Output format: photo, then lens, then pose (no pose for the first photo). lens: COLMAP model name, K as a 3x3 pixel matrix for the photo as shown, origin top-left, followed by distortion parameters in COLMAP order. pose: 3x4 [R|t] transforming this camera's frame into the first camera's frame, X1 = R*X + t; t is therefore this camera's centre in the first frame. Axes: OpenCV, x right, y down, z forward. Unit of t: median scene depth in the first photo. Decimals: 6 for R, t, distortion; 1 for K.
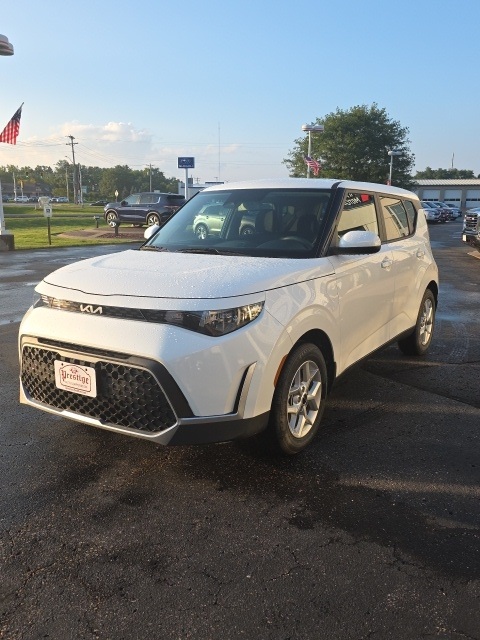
lens RADIAL K [[552.1, 0, 239.2], [0, 552.1, 321.5], [0, 0, 1]] dist [0.043224, 0.000540]
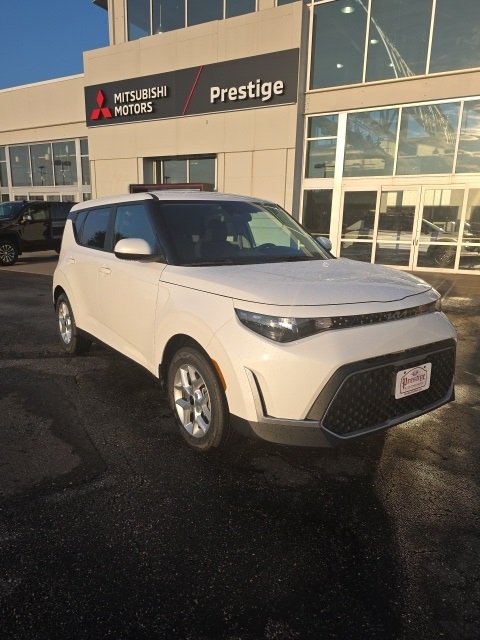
lens RADIAL K [[462.5, 0, 239.5], [0, 462.5, 325.1], [0, 0, 1]] dist [0.052447, -0.005265]
pose [[0.361142, -0.201540, 0.910471, -1.143137], [0.183244, 0.972667, 0.142623, -0.178115], [-0.914329, 0.115331, 0.388202, 0.898771]]
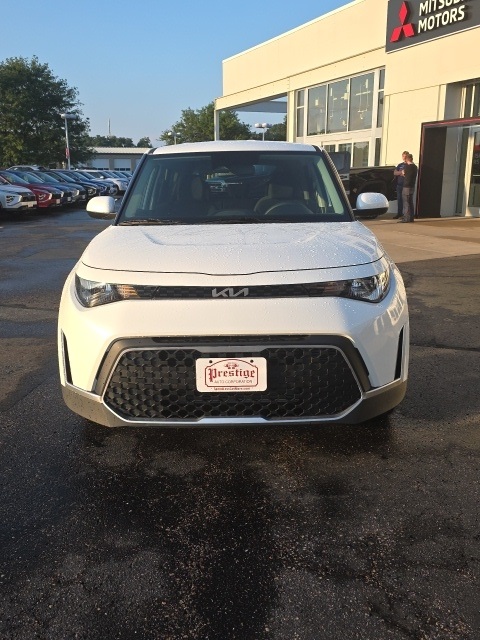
lens RADIAL K [[618.7, 0, 238.5], [0, 618.7, 316.3], [0, 0, 1]] dist [0.055938, 0.000000]
pose [[0.841416, -0.134158, 0.523470, -0.731116], [0.125953, 0.990701, 0.051448, -0.031802], [-0.525504, 0.022643, 0.850490, 0.177991]]
